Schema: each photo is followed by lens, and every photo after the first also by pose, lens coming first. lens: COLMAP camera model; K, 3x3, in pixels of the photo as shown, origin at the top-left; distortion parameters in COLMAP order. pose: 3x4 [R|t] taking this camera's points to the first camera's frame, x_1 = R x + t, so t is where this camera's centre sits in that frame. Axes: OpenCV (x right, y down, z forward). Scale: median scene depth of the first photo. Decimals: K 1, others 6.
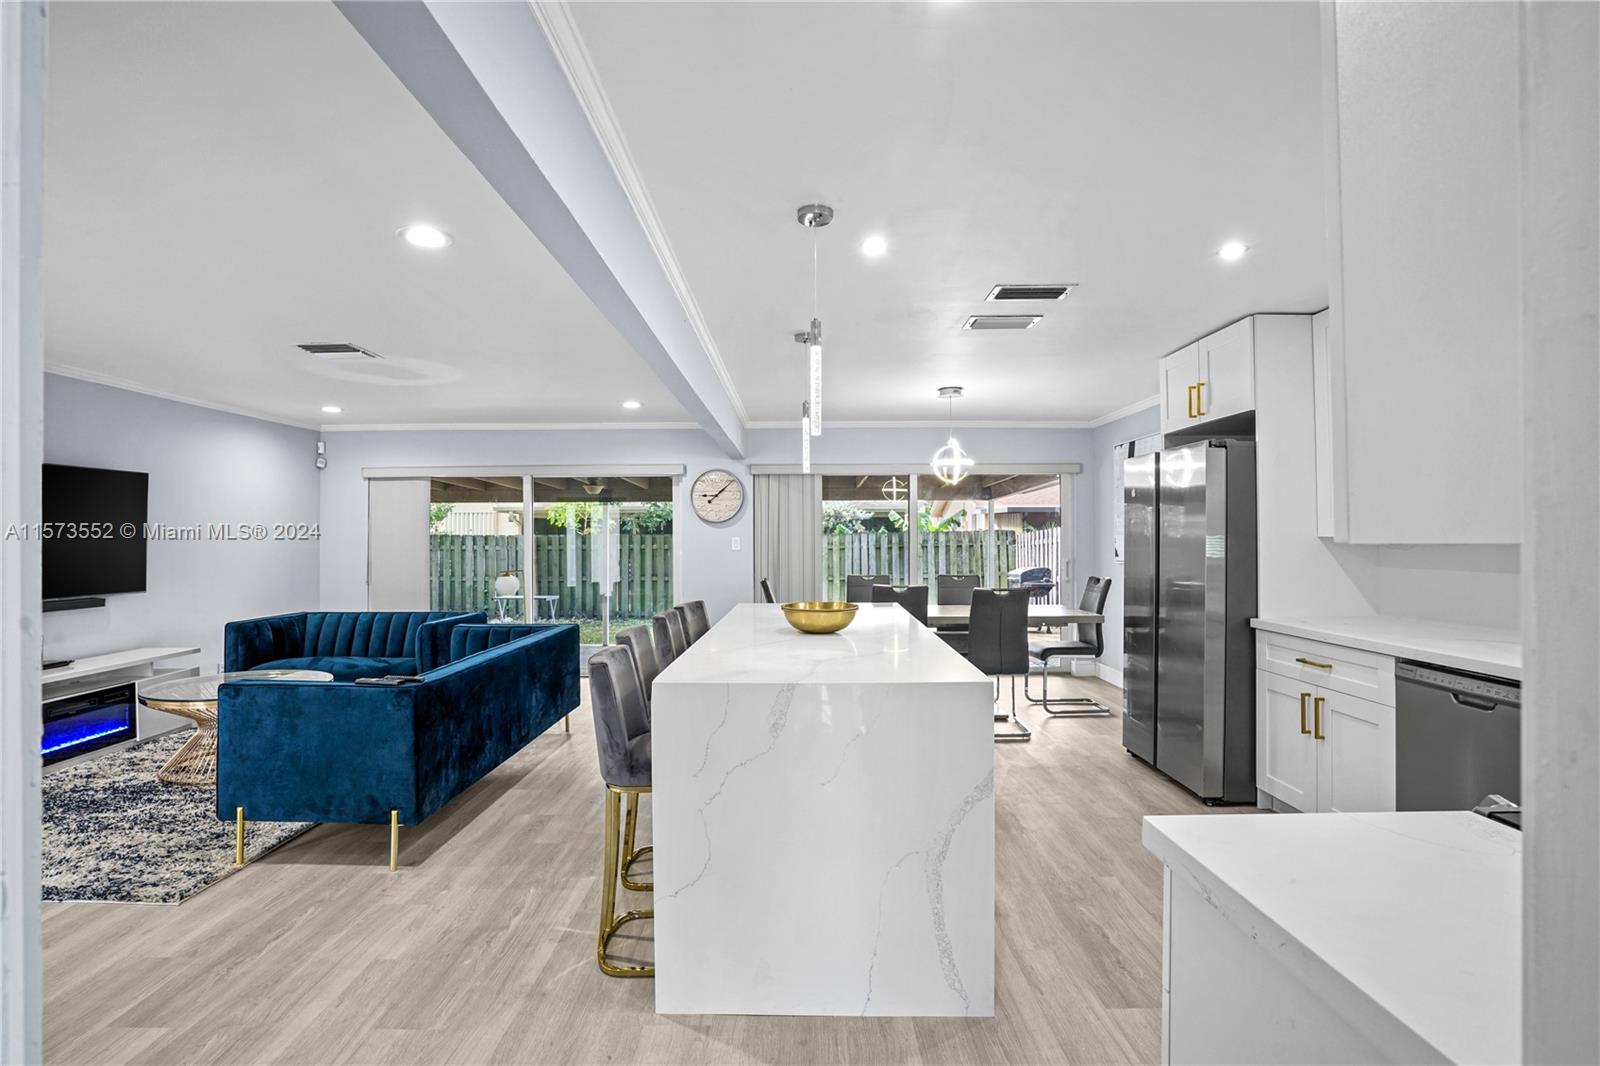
lens RADIAL K [[744.1, 0, 793.6], [0, 744.1, 535.9], [0, 0, 1]] dist [-0.060481, 0.023195]
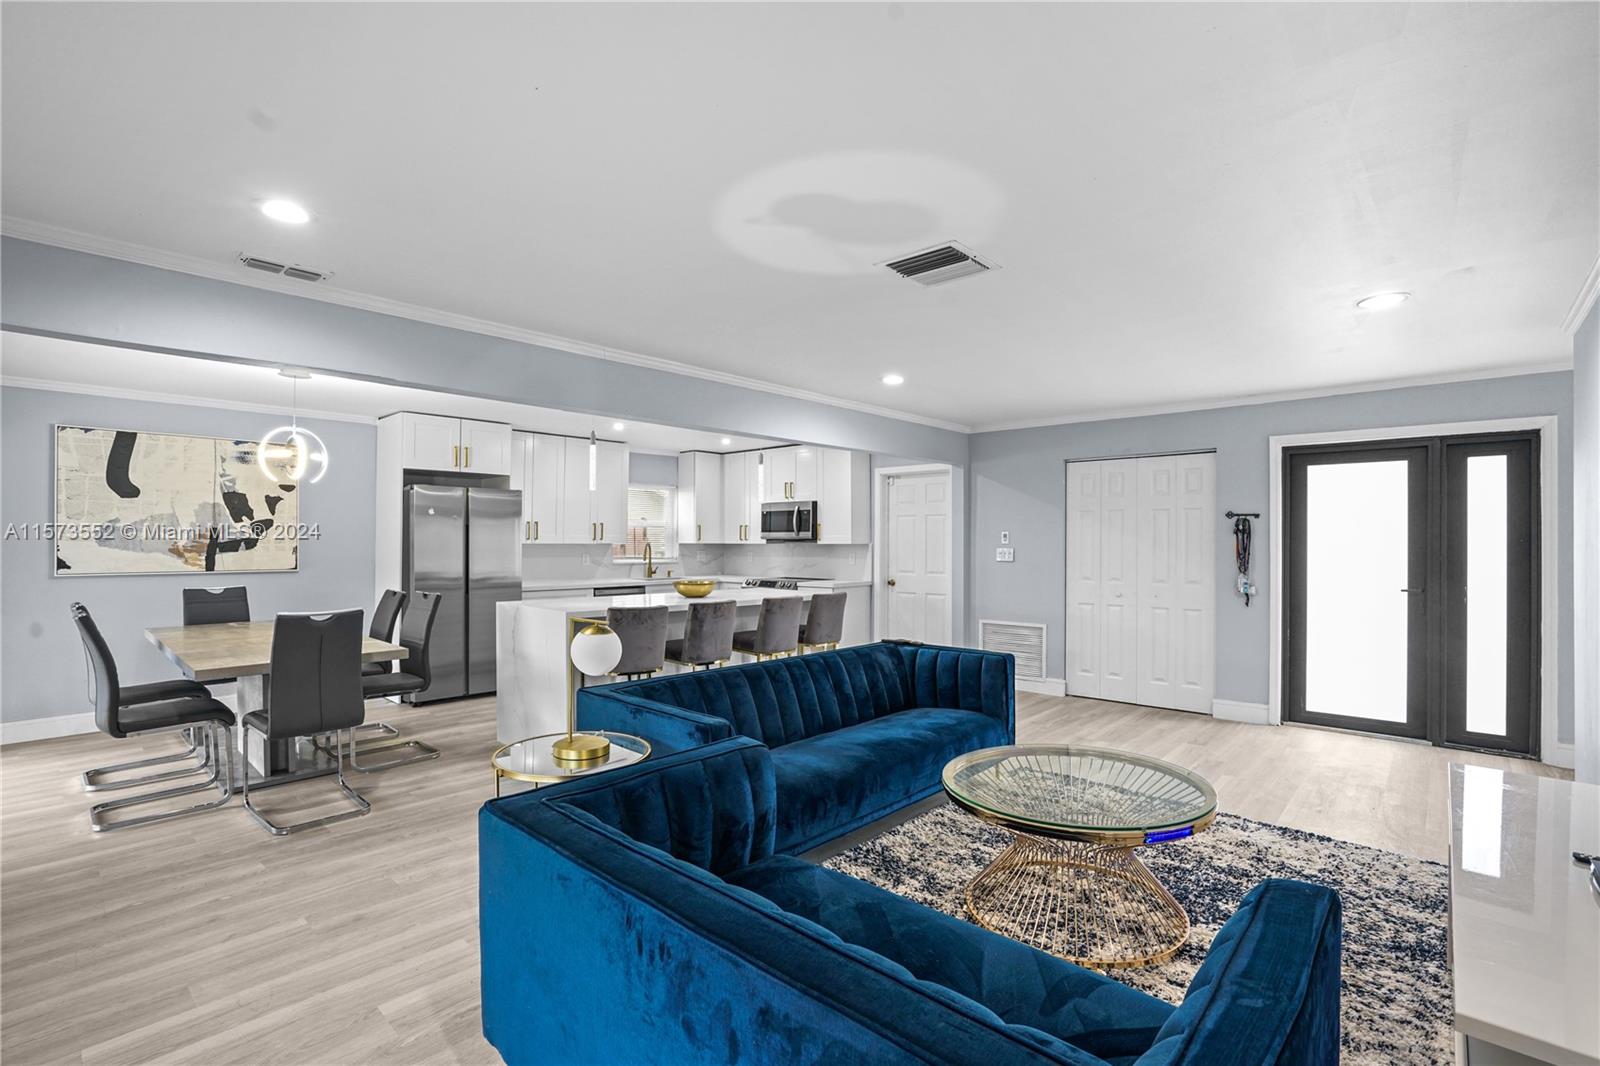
lens RADIAL K [[738.6, 0, 797.5], [0, 738.6, 541.0], [0, 0, 1]] dist [-0.062578, 0.026106]
pose [[-0.739331, 0.003050, 0.673335, -1.172383], [-0.000780, 0.999985, -0.005386, 0.004580], [-0.673341, -0.004508, -0.739318, 1.881712]]
